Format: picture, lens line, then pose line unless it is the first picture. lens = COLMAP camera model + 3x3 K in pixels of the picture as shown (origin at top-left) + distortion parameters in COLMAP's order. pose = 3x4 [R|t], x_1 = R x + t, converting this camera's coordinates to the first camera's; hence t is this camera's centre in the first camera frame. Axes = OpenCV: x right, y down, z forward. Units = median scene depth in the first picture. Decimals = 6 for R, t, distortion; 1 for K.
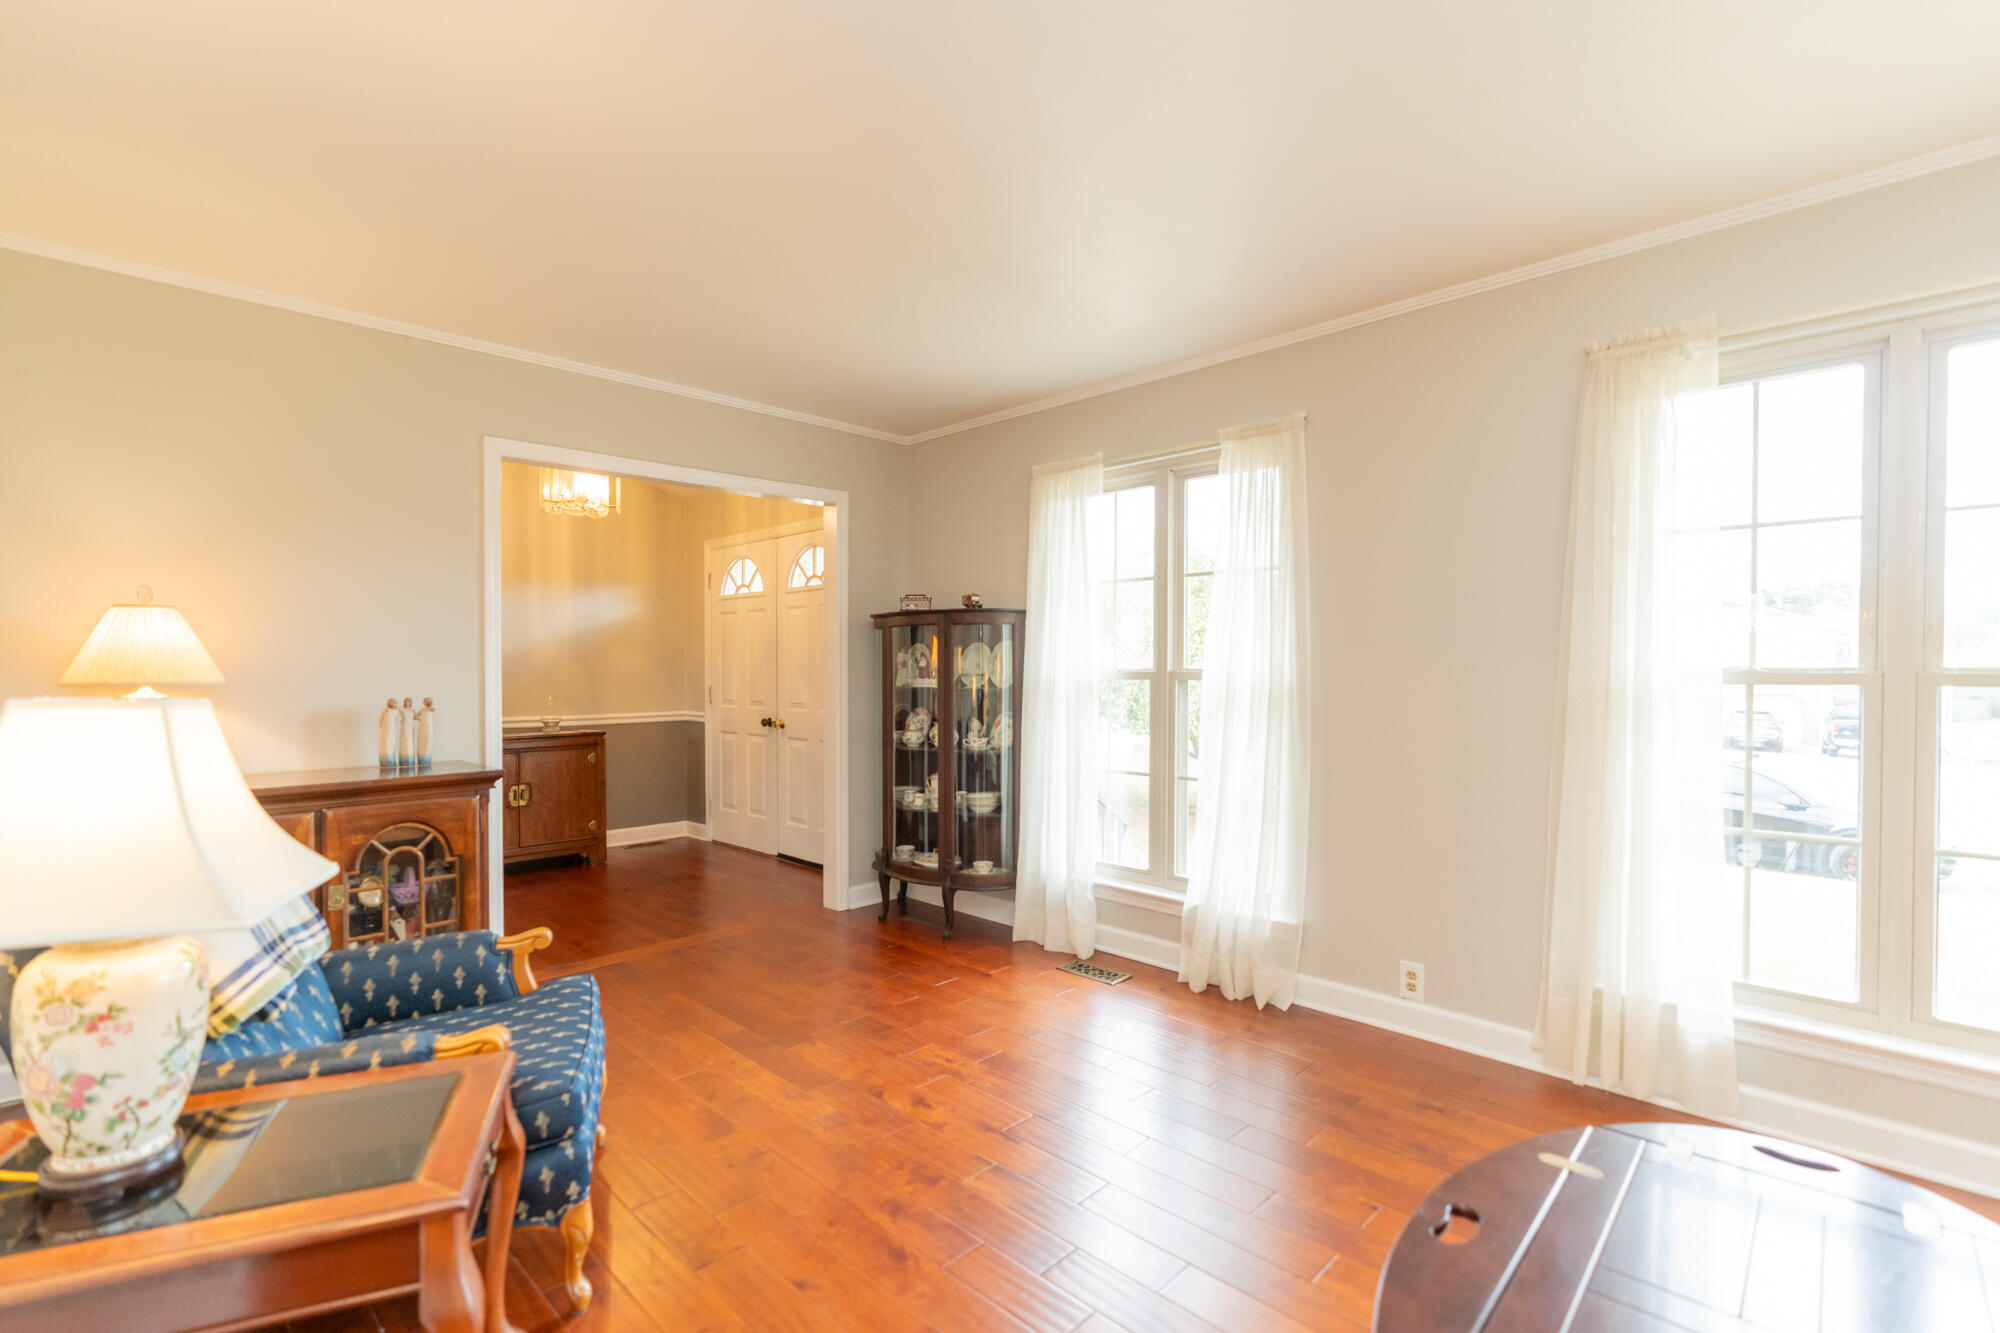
lens RADIAL K [[911.0, 0, 995.3], [0, 911.0, 673.1], [0, 0, 1]] dist [0.000223, 0.000660]
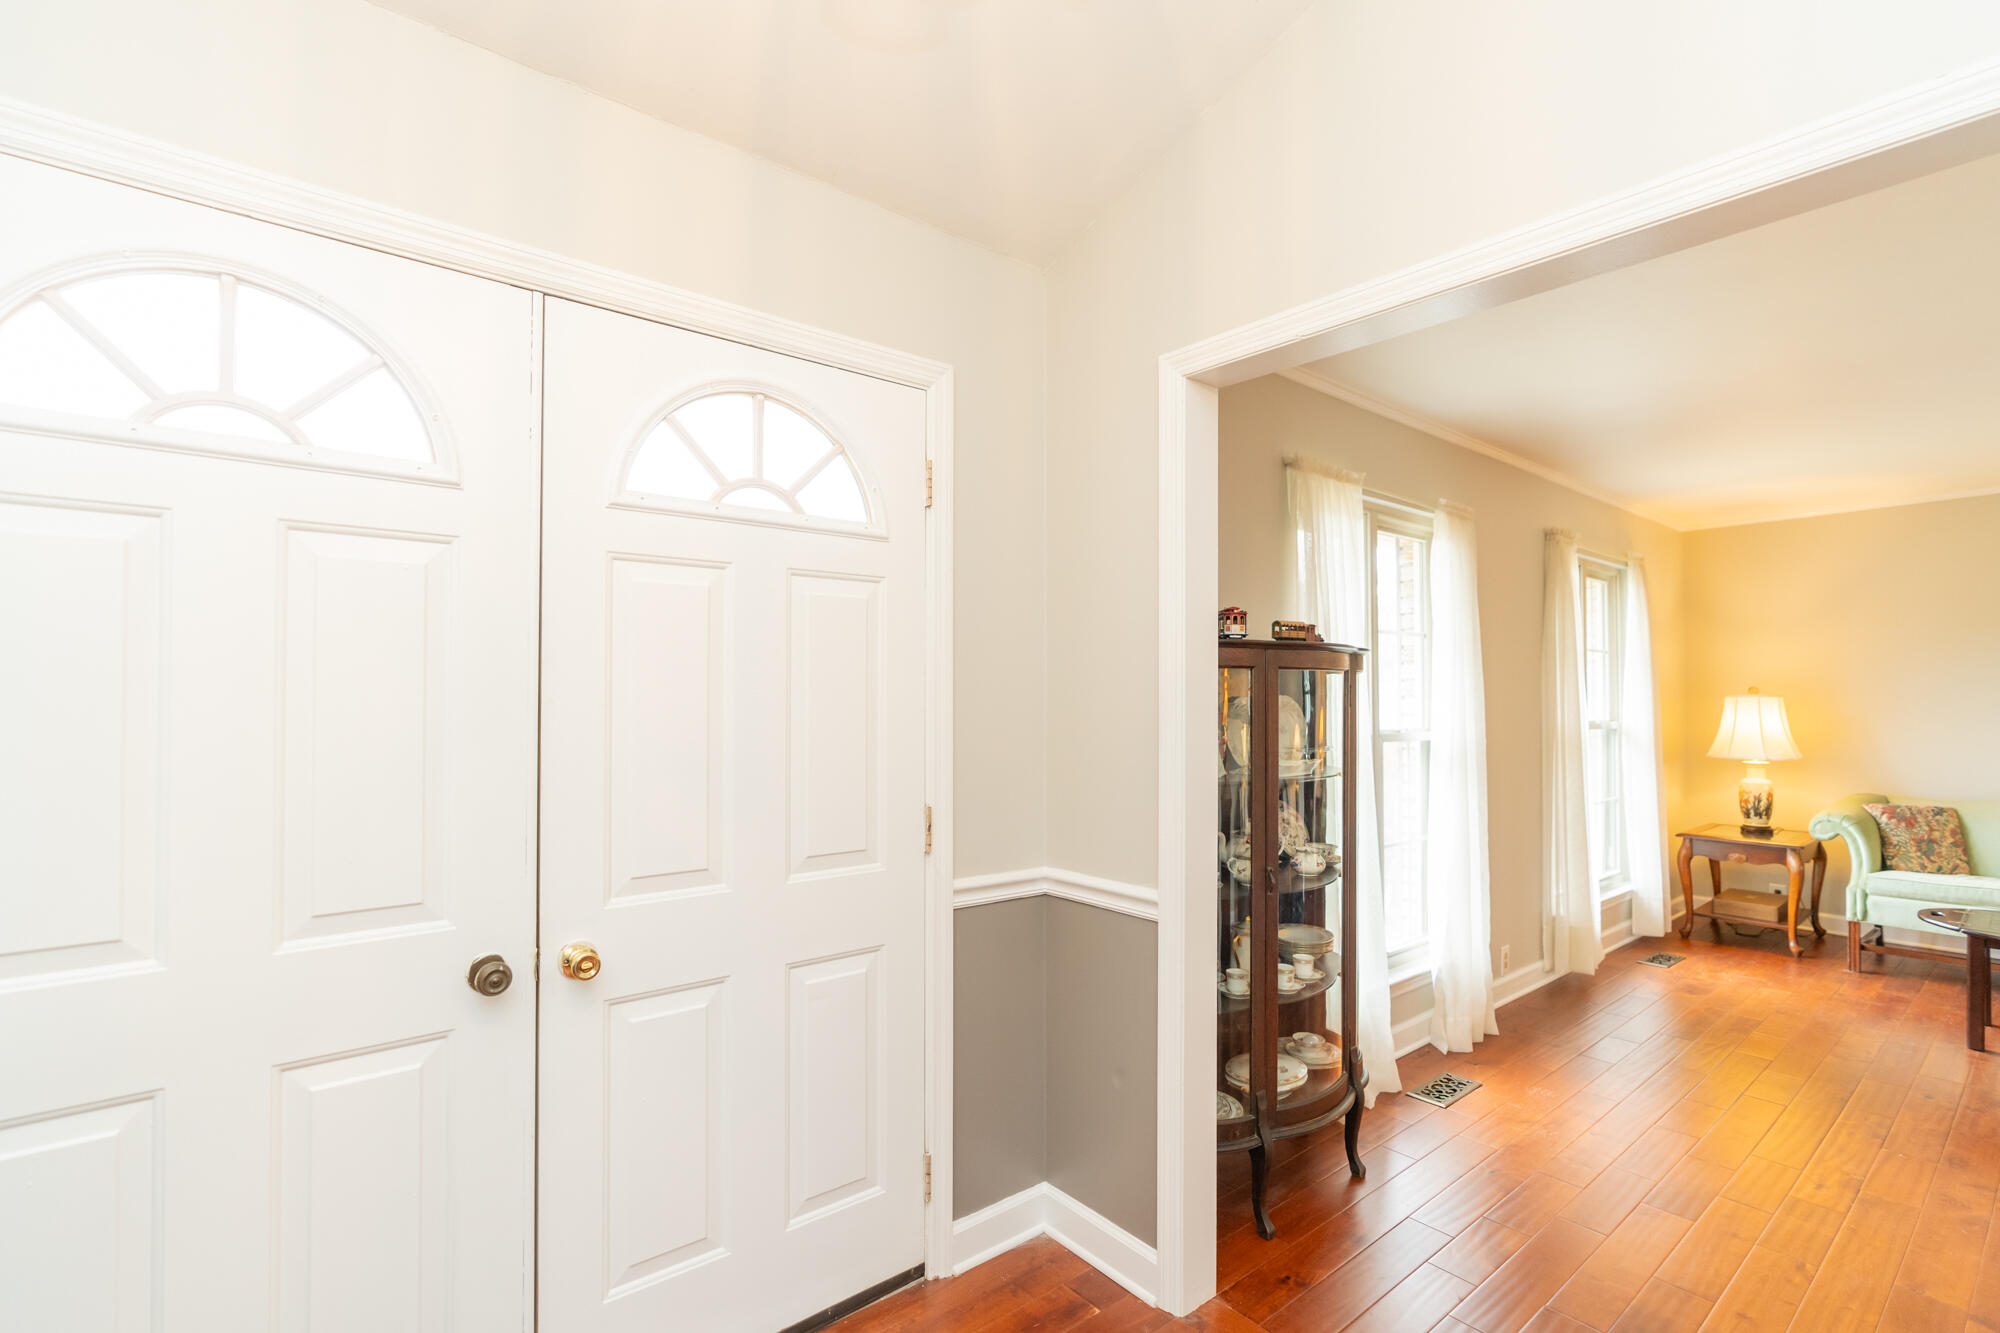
lens RADIAL K [[913.9, 0, 1009.9], [0, 913.9, 690.9], [0, 0, 1]] dist [-0.000526, 0.000822]
pose [[0.086380, 0.021938, 0.996021, -0.829689], [0.015451, 0.999608, -0.023357, -0.030774], [-0.996142, 0.017407, 0.086007, 1.384578]]
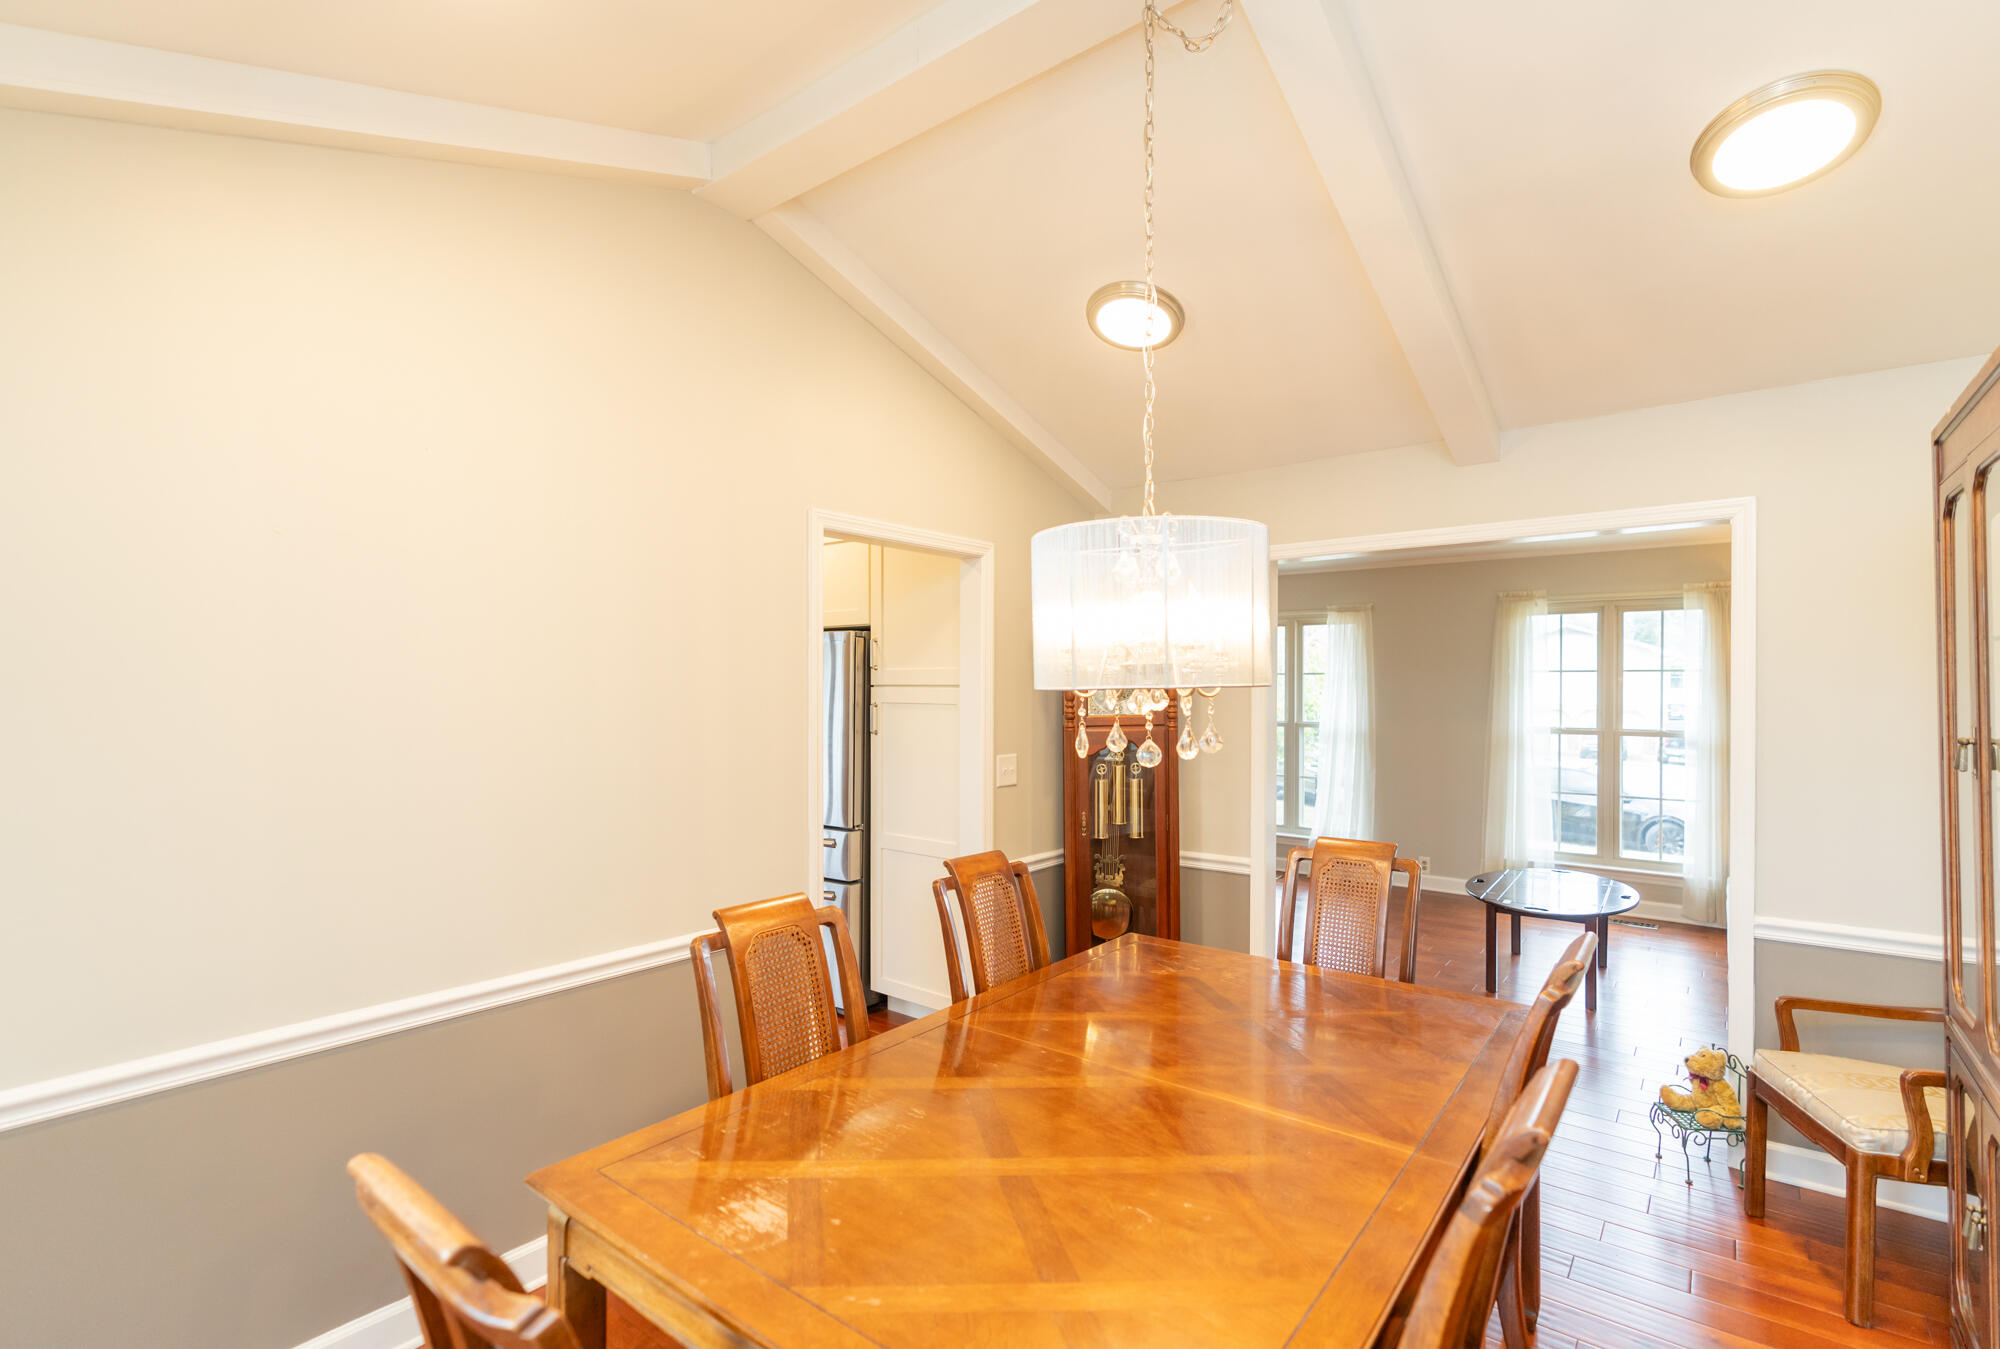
lens RADIAL K [[906.2, 0, 1007.0], [0, 906.2, 684.0], [0, 0, 1]] dist [-0.018514, 0.000064]
pose [[0.990116, 0.014845, 0.139463, -0.847199], [-0.011627, 0.999648, -0.023858, -0.039690], [-0.139768, 0.022001, 0.989940, -1.025770]]
